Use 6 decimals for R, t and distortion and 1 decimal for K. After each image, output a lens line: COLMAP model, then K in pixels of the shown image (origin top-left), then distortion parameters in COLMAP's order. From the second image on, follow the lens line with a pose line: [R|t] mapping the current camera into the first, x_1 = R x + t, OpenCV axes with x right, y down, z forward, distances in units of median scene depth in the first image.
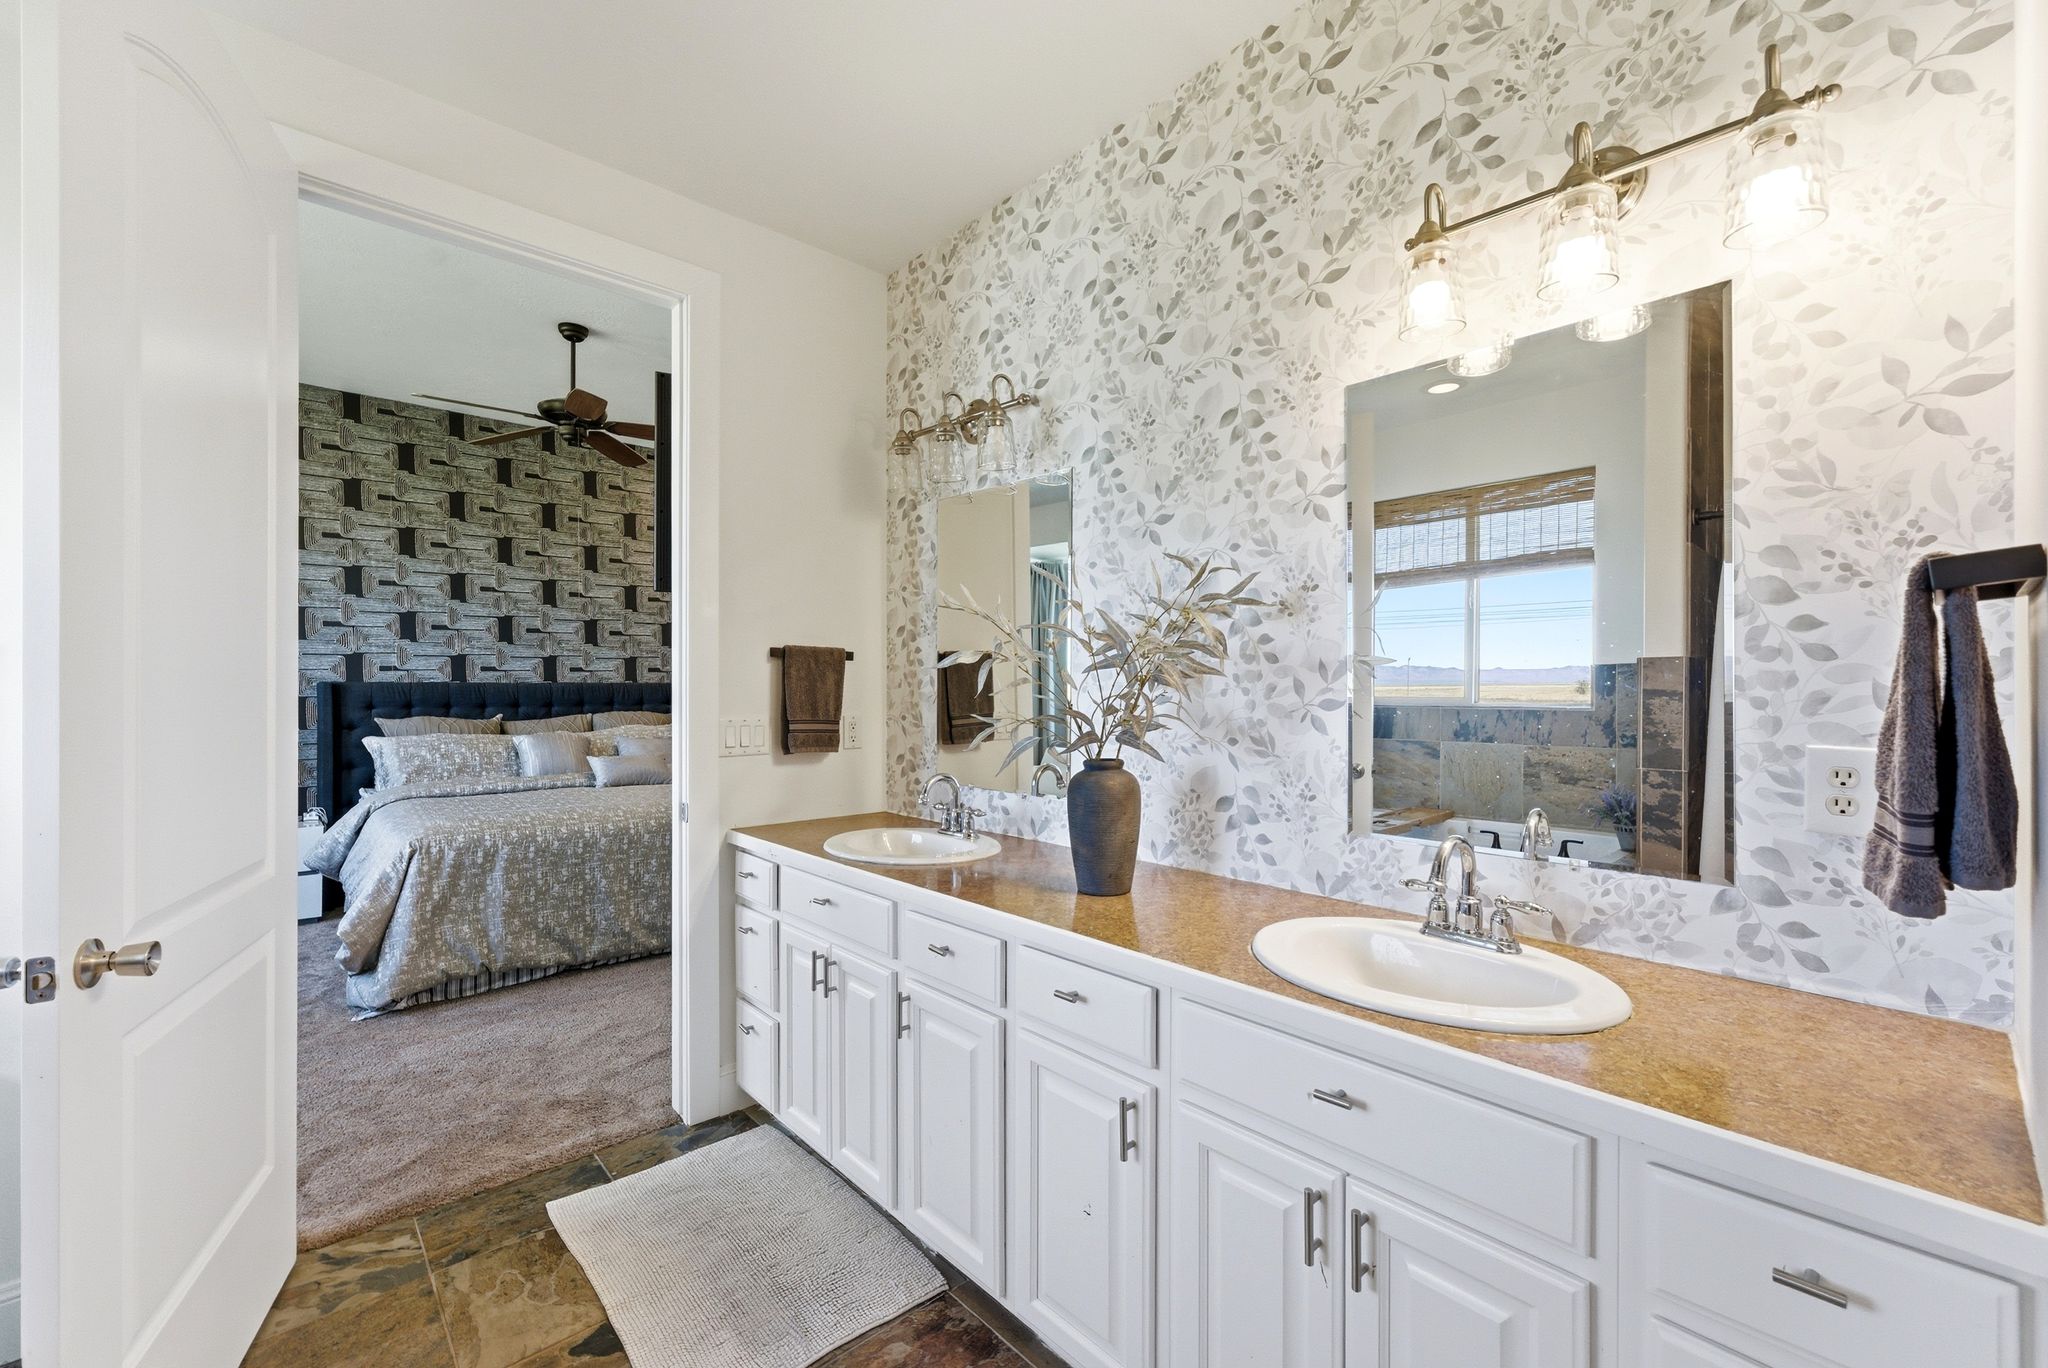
lens RADIAL K [[837.8, 0, 1019.7], [0, 837.8, 686.1], [0, 0, 1]] dist [0.001239, -0.000108]
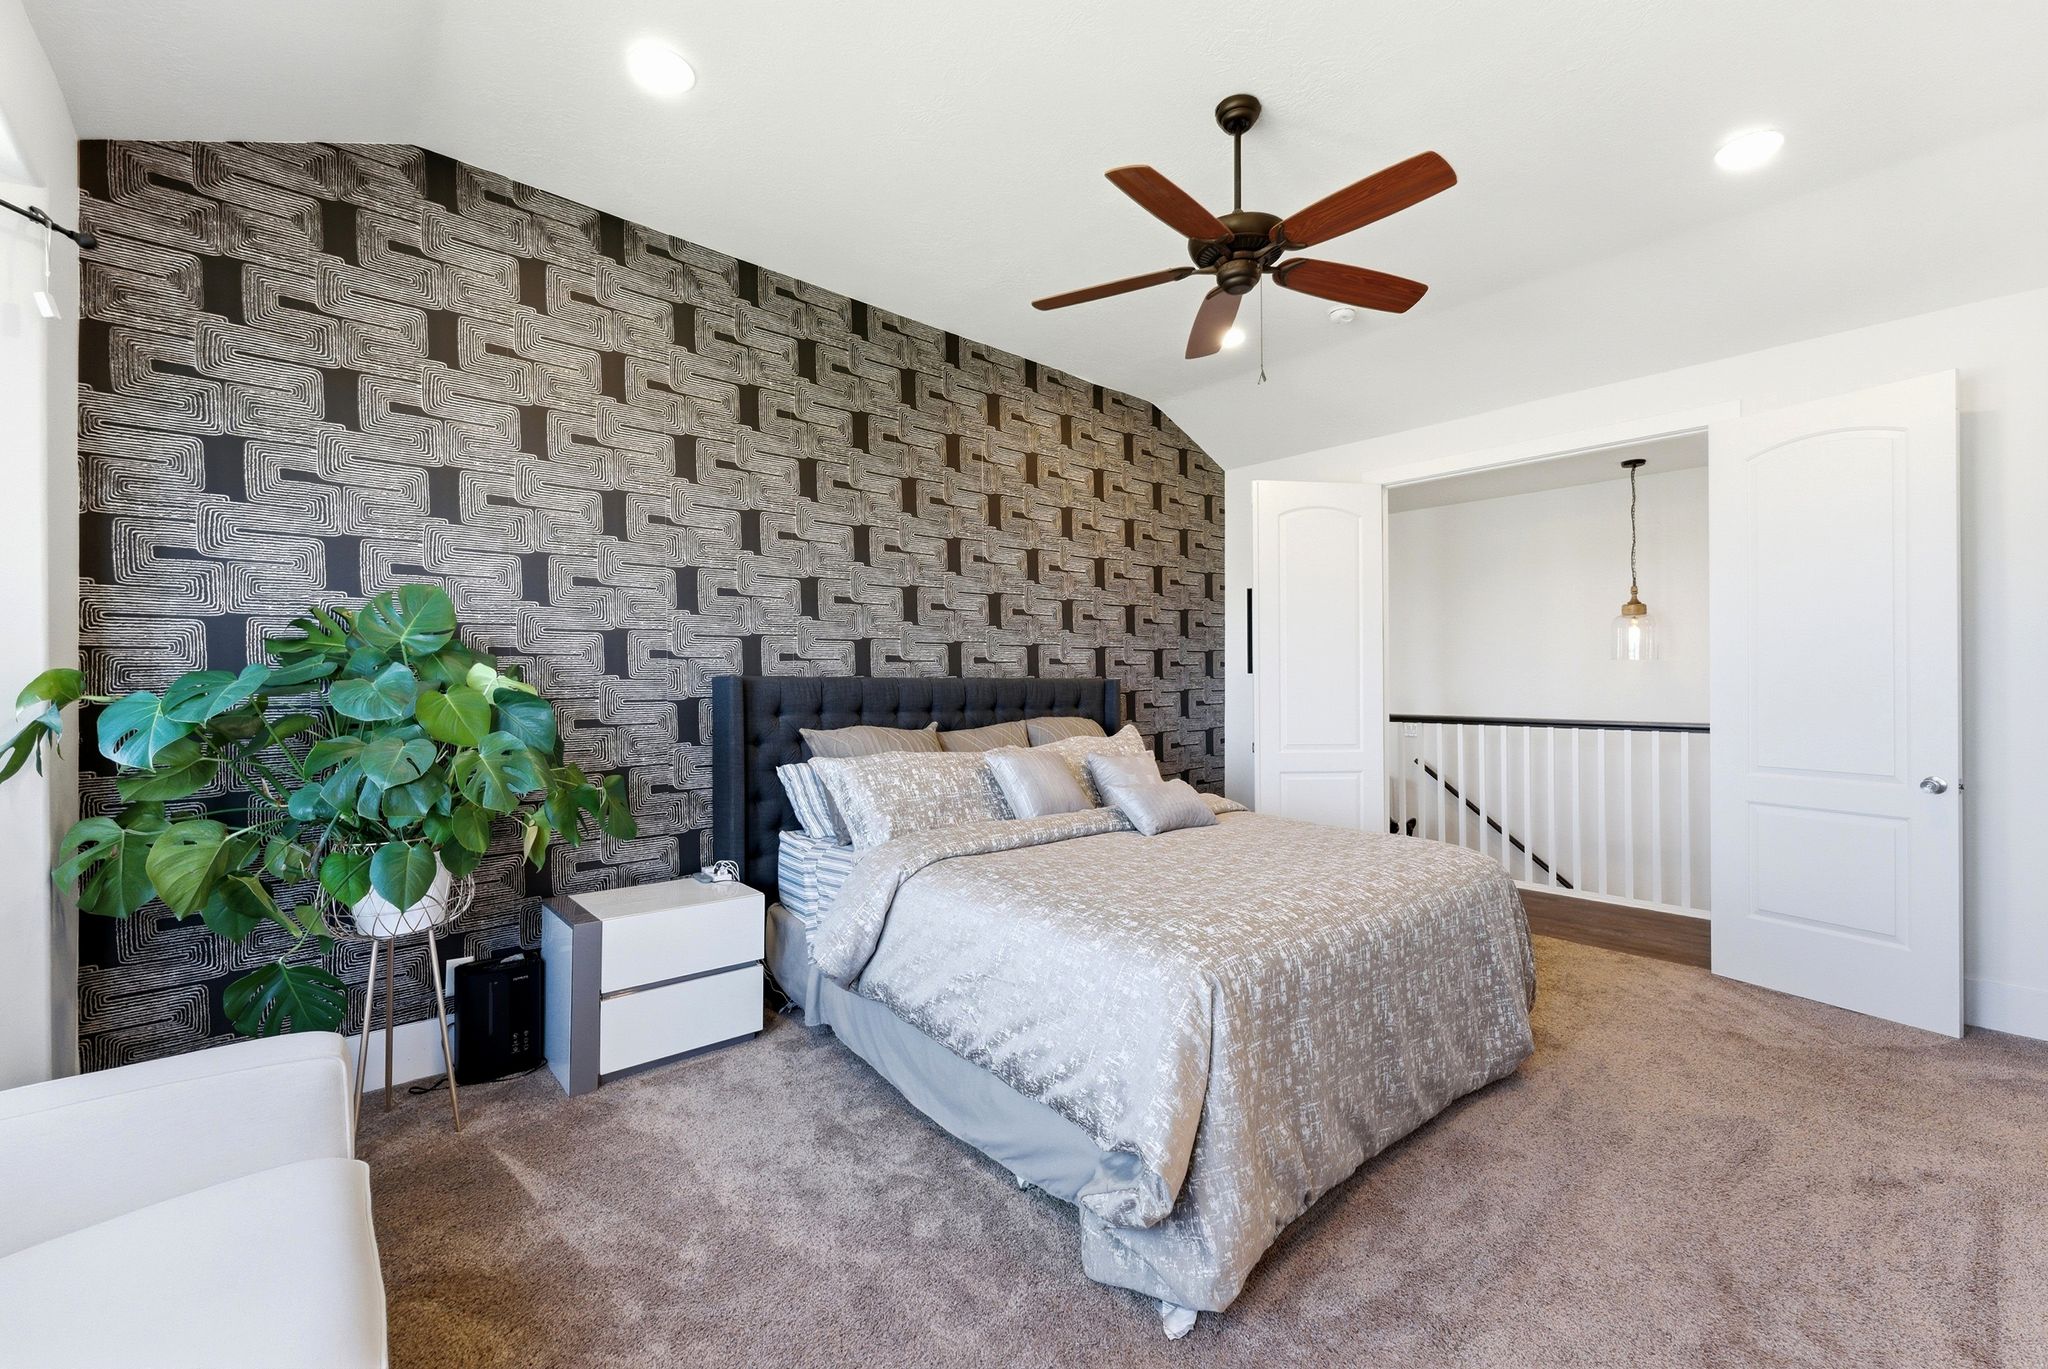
lens RADIAL K [[837.8, 0, 1028.5], [0, 837.8, 683.6], [0, 0, 1]] dist [0.001239, -0.000108]
pose [[0.999894, 0.004040, -0.013977, -0.559691], [-0.004002, 0.999988, 0.002760, -0.001610], [0.013988, -0.002704, 0.999899, 0.308617]]
